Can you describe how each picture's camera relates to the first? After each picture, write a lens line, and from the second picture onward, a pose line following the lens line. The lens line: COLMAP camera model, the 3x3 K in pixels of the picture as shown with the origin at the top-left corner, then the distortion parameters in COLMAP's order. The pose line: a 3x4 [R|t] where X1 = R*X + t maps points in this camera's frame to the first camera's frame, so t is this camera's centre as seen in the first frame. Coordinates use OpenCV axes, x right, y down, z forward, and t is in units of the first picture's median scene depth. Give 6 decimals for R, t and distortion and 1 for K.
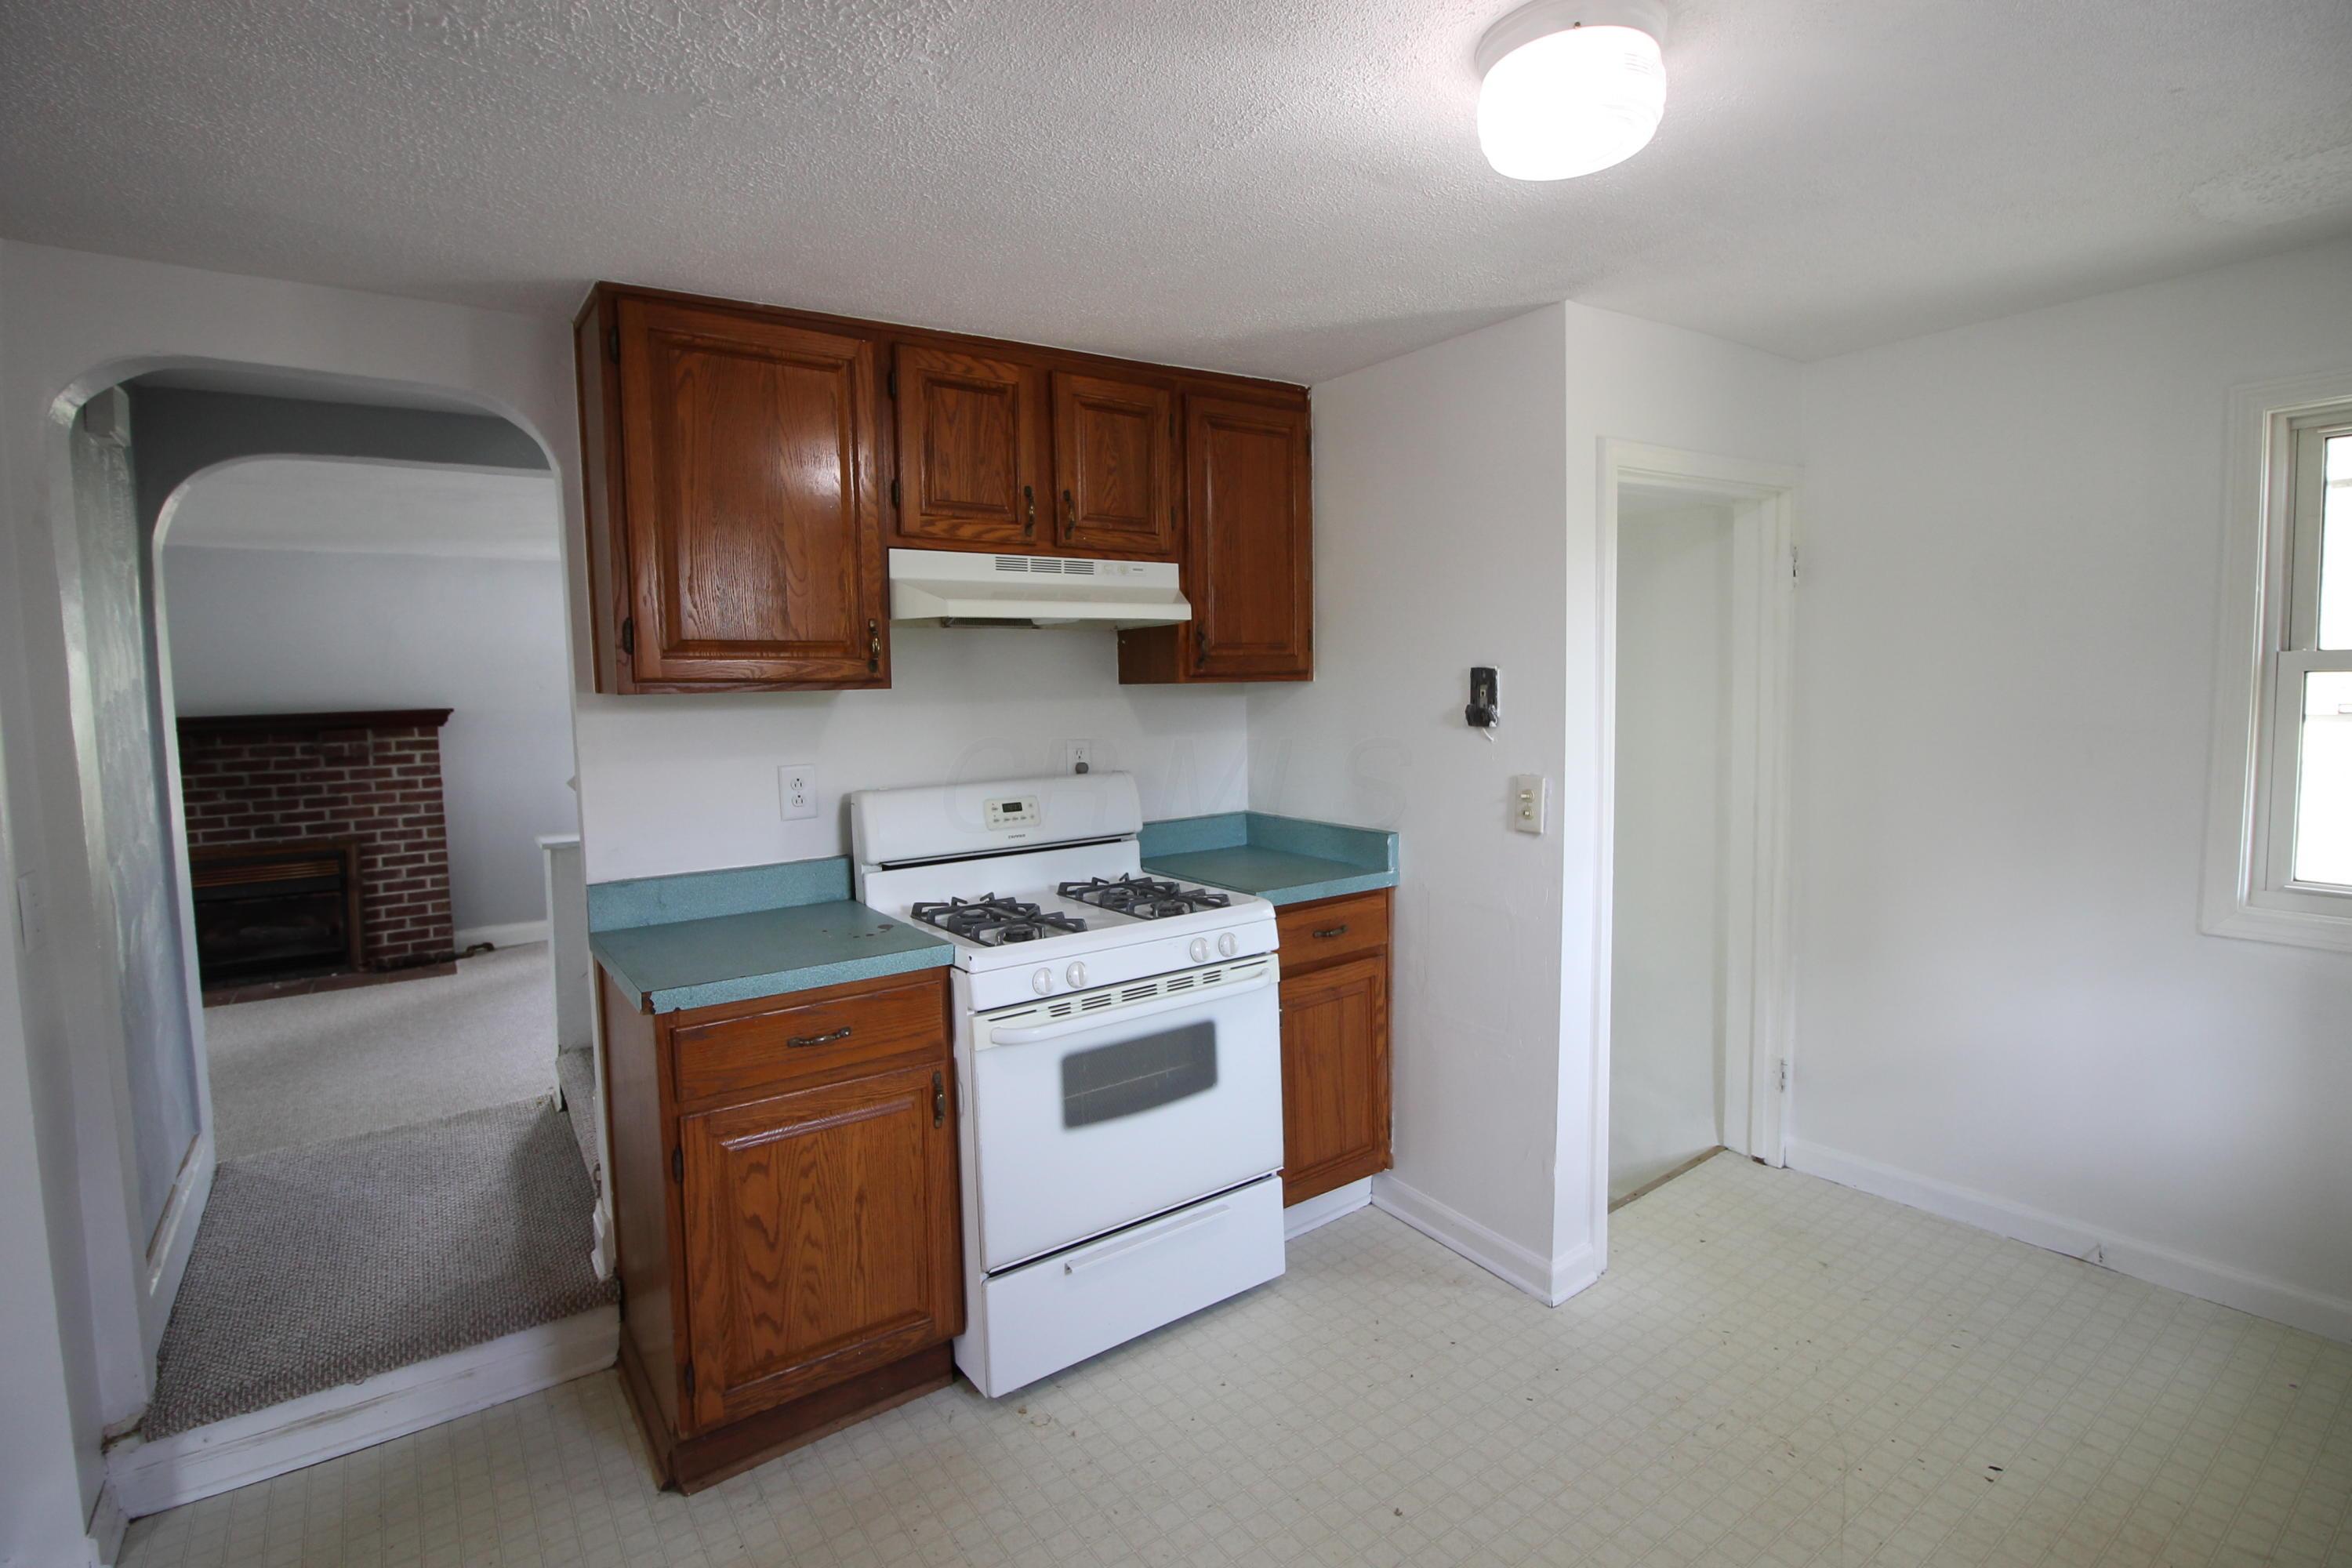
lens RADIAL K [[1101.2, 0, 1175.6], [0, 1101.2, 746.2], [0, 0, 1]] dist [-0.002429, -0.010109]
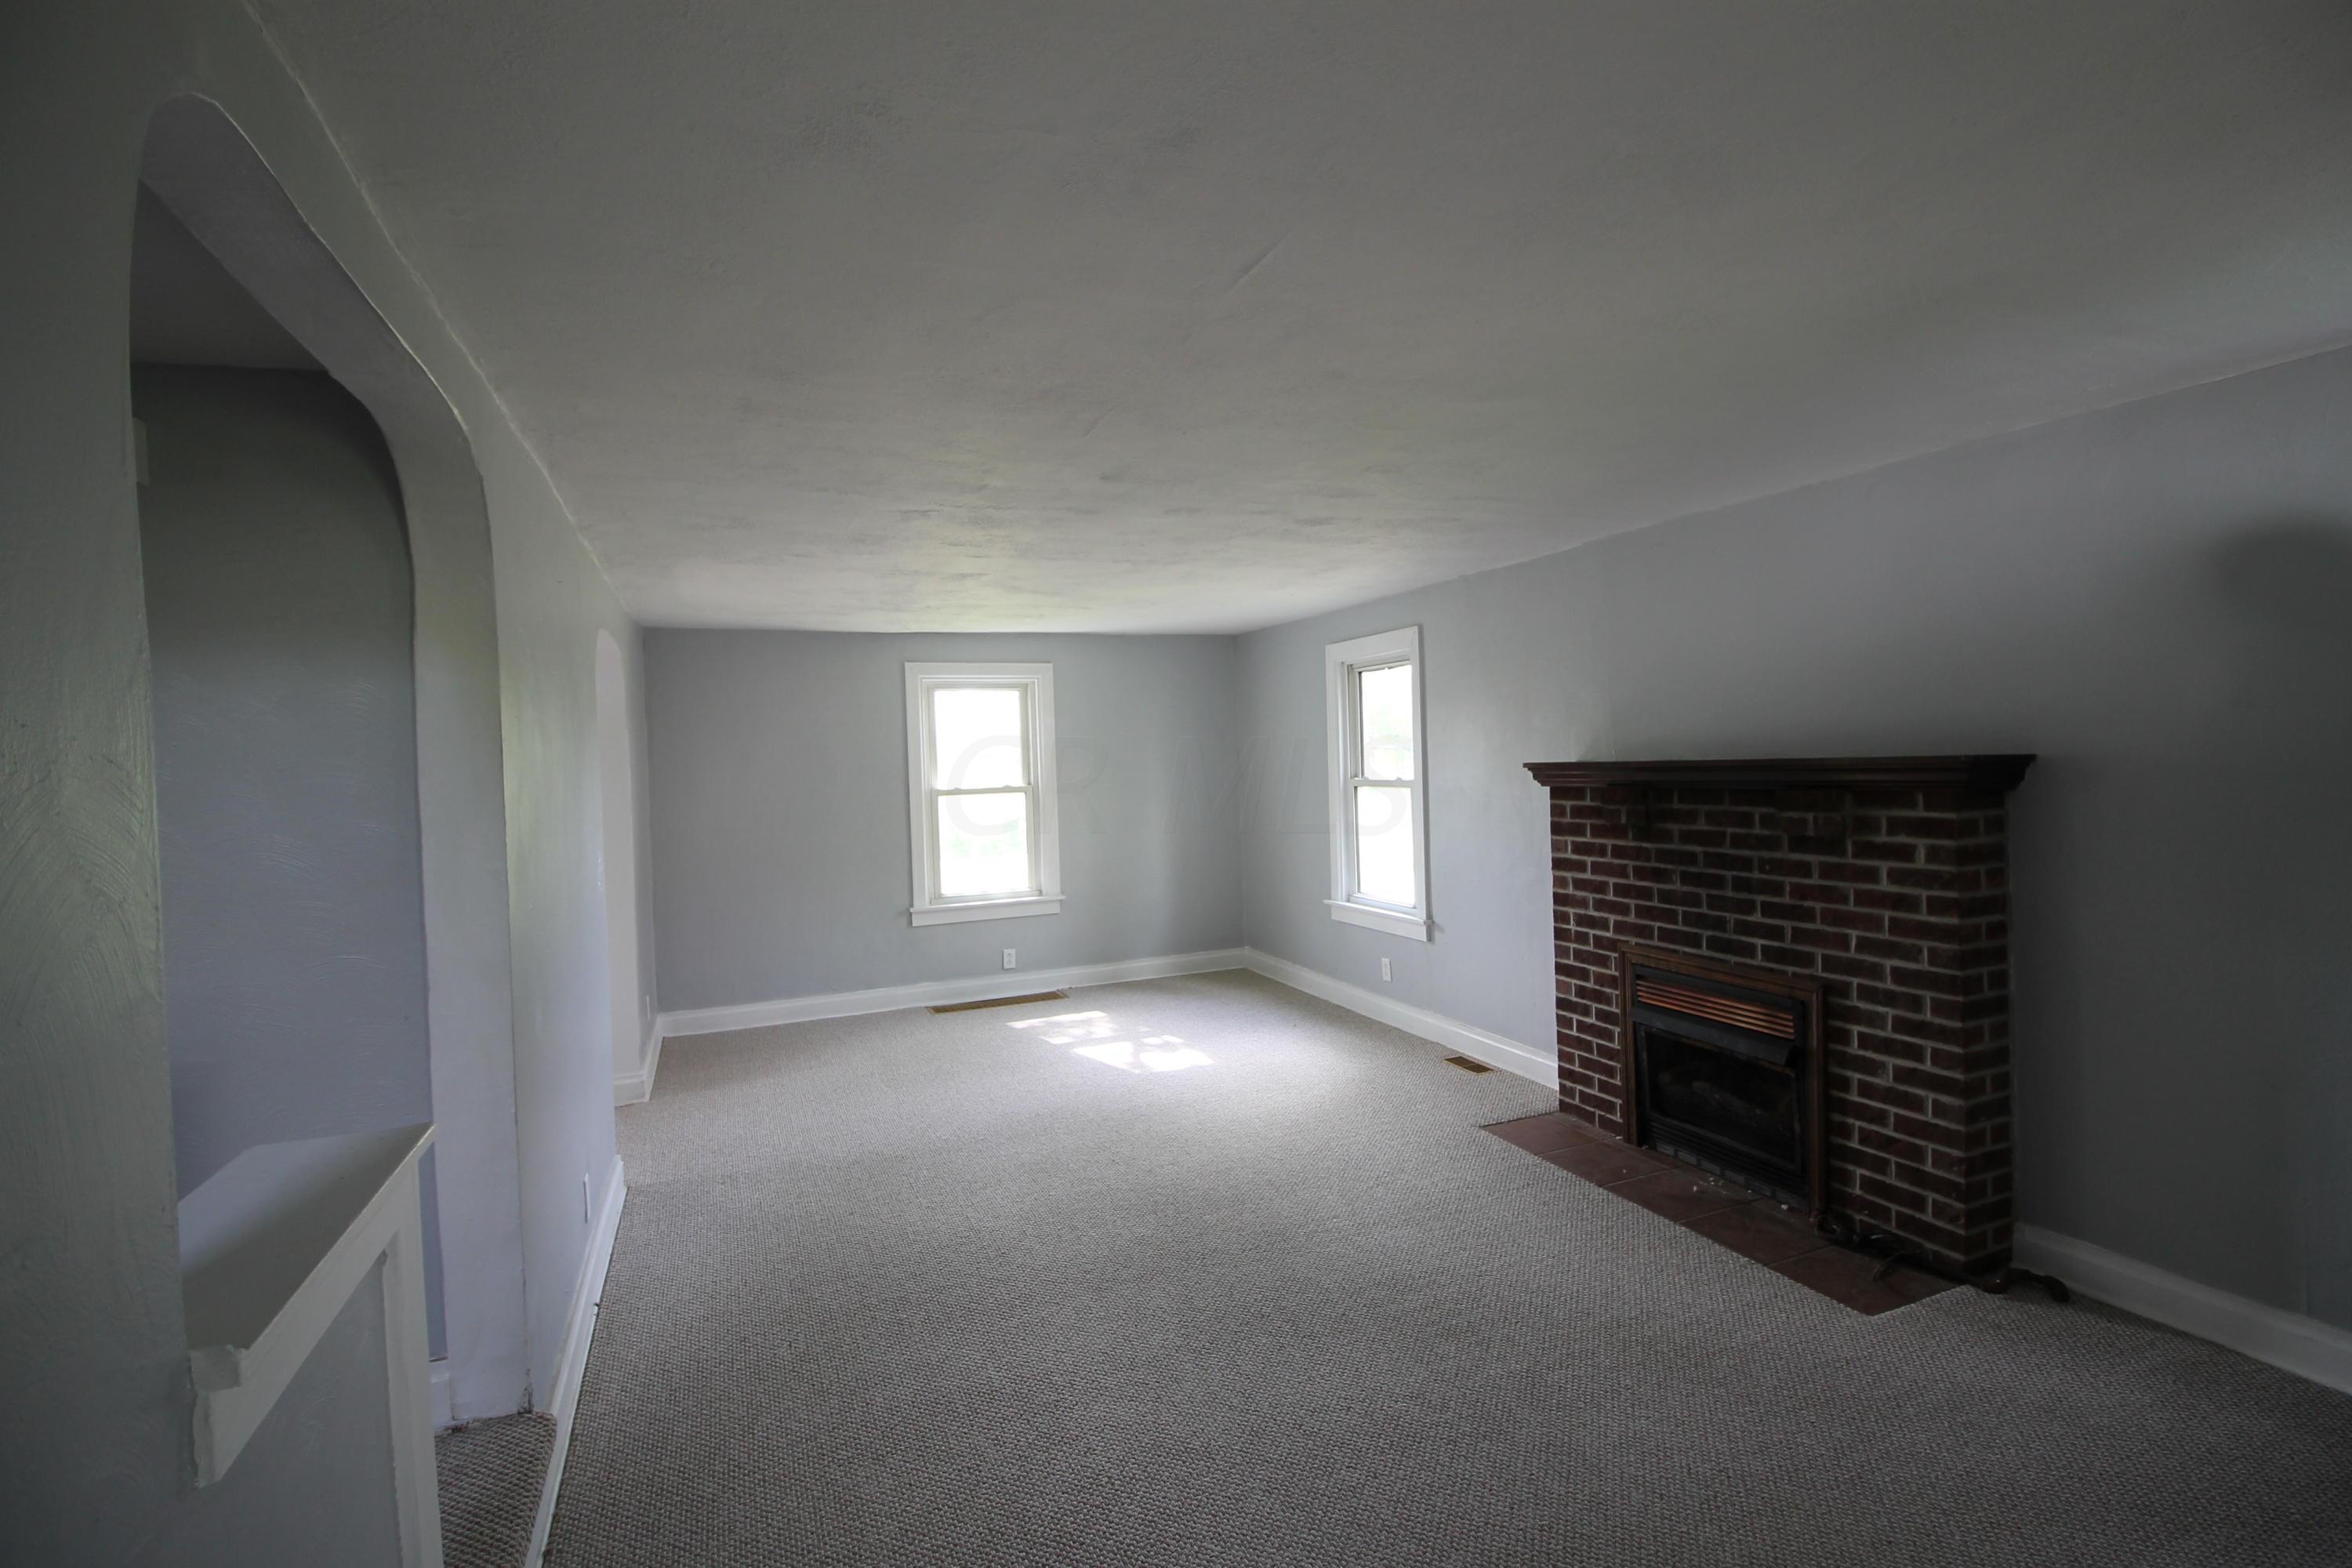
lens RADIAL K [[1101.2, 0, 1192.2], [0, 1101.2, 779.2], [0, 0, 1]] dist [-0.002429, -0.010109]
pose [[-0.192354, 0.044012, -0.980338, -0.141927], [-0.031407, 0.998206, 0.050977, -0.038532], [0.980823, 0.040595, -0.190626, 0.782558]]
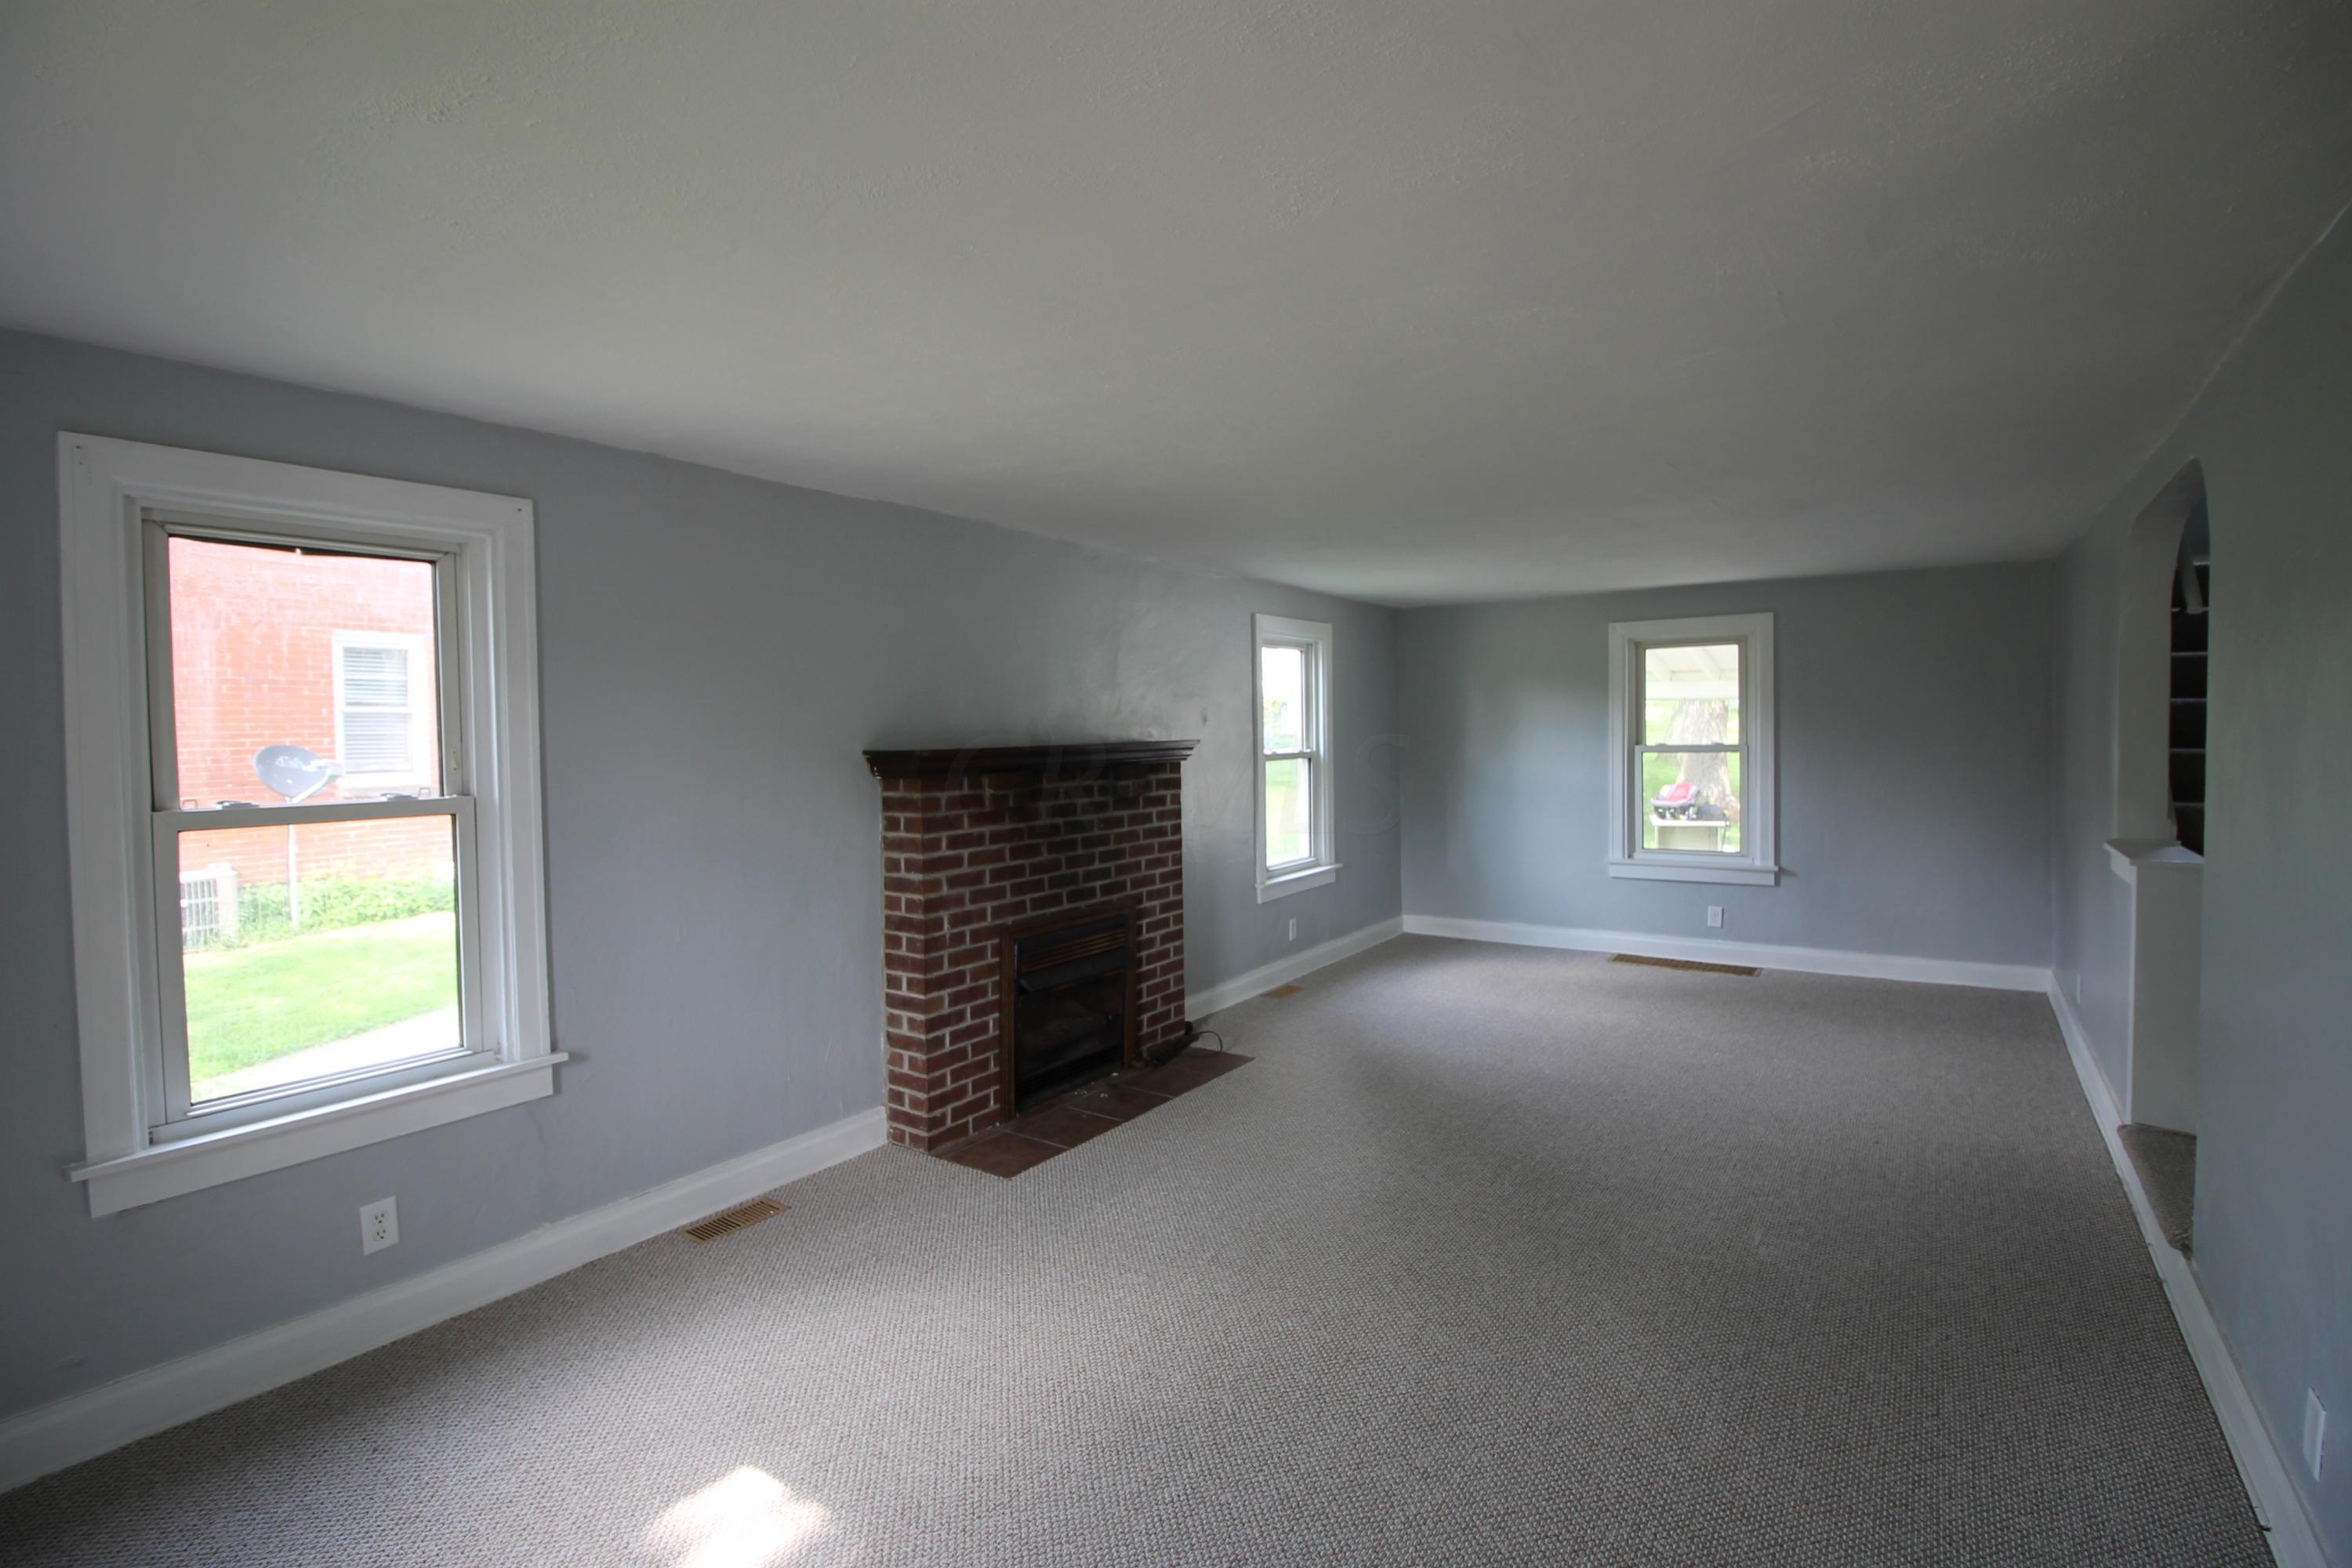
lens RADIAL K [[1101.2, 0, 1206.2], [0, 1101.2, 752.4], [0, 0, 1]] dist [-0.002429, -0.010109]
pose [[0.923426, -0.004321, 0.383752, -0.999785], [0.024462, 0.998566, -0.047618, 0.015761], [-0.382996, 0.053359, 0.922208, 0.226101]]
